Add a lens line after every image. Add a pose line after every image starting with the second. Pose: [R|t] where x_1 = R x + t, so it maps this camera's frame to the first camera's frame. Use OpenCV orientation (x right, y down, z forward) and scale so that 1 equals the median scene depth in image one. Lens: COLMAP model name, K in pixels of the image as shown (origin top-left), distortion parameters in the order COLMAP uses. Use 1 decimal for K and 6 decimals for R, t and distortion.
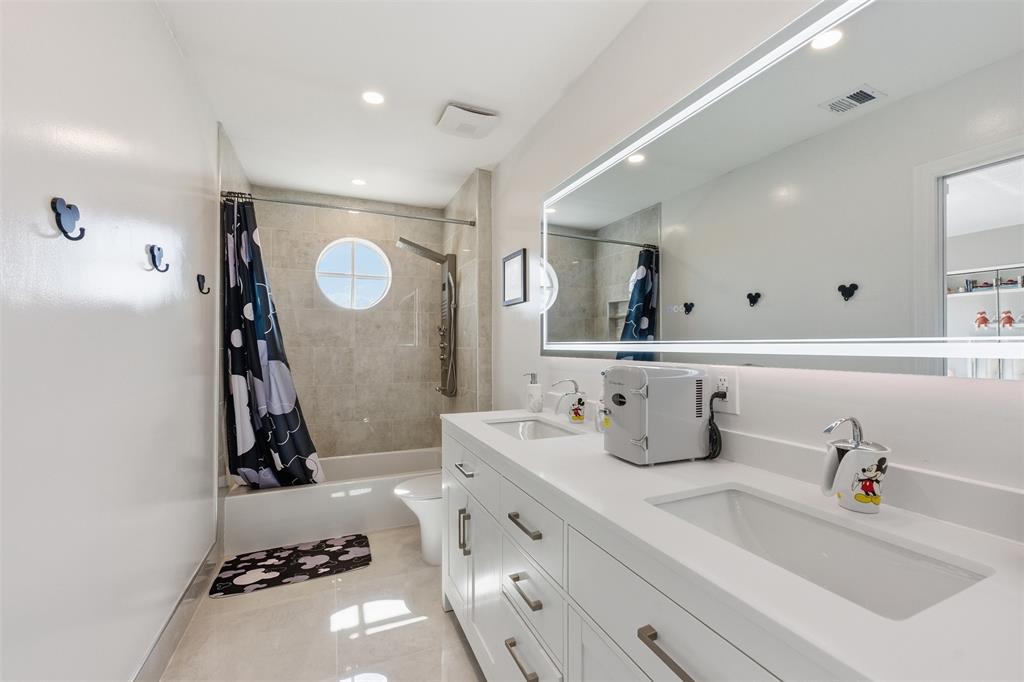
lens RADIAL K [[421.7, 0, 490.0], [0, 421.7, 346.6], [0, 0, 1]] dist [-0.007605, 0.001918]
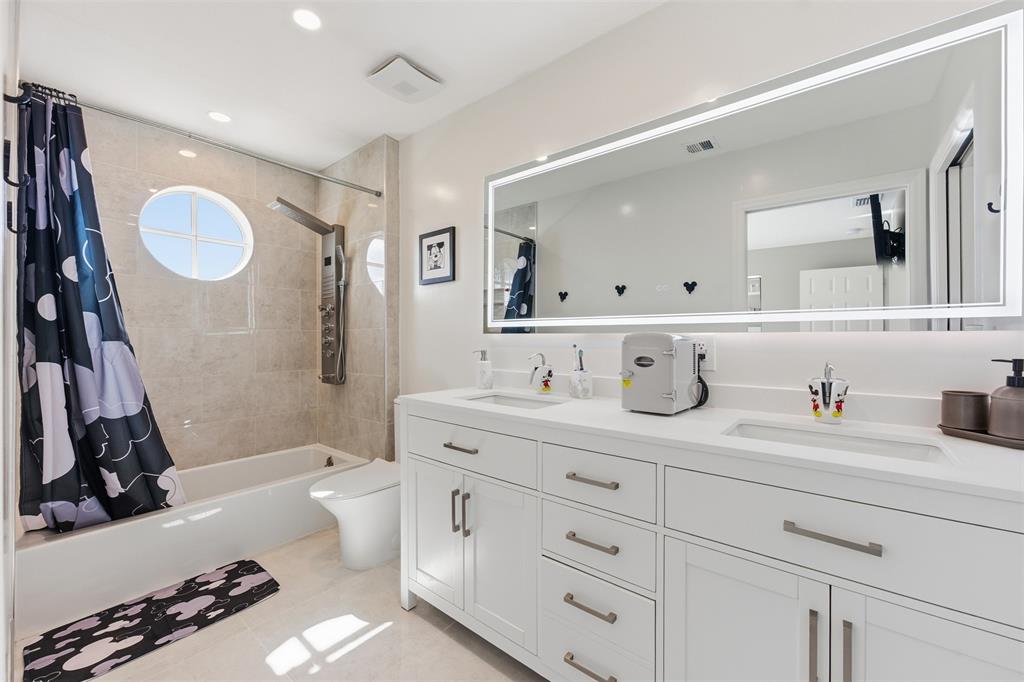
lens RADIAL K [[421.7, 0, 490.8], [0, 421.7, 342.4], [0, 0, 1]] dist [-0.007605, 0.001918]
pose [[0.883671, -0.002965, 0.468100, -0.286033], [0.000448, 0.999985, 0.005487, 0.031346], [-0.468109, -0.004639, 0.883659, 0.082940]]
